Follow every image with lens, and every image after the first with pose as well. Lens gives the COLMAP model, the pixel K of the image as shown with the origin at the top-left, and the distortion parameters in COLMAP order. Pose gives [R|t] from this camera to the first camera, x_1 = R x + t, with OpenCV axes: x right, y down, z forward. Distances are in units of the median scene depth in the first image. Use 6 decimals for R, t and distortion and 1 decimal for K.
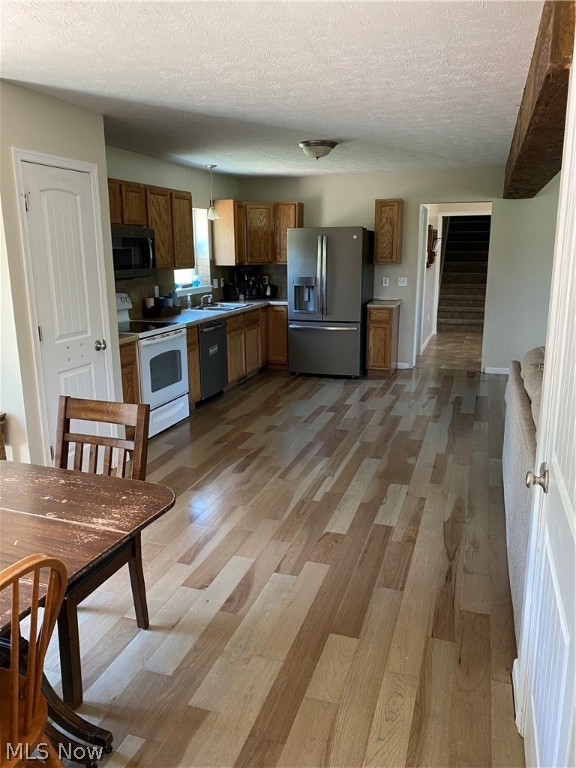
lens RADIAL K [[581.9, 0, 288.0], [0, 581.9, 384.0], [0, 0, 1]] dist [0.002522, -0.000227]
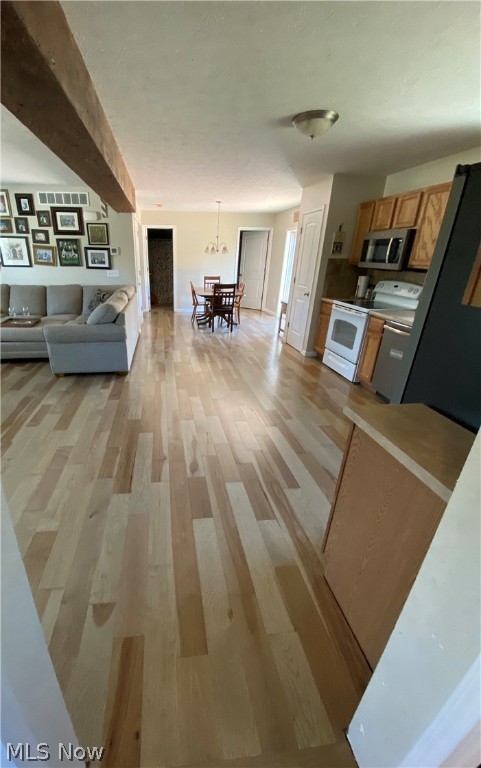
lens RADIAL K [[312.6, 0, 190.1], [0, 312.6, 385.8], [0, 0, 1]] dist [-0.000012, -0.000165]
pose [[-0.920557, 0.152345, -0.359675, 0.432318], [-0.087948, 0.816324, 0.570859, -0.316855], [0.380579, 0.557141, -0.738074, 1.425752]]
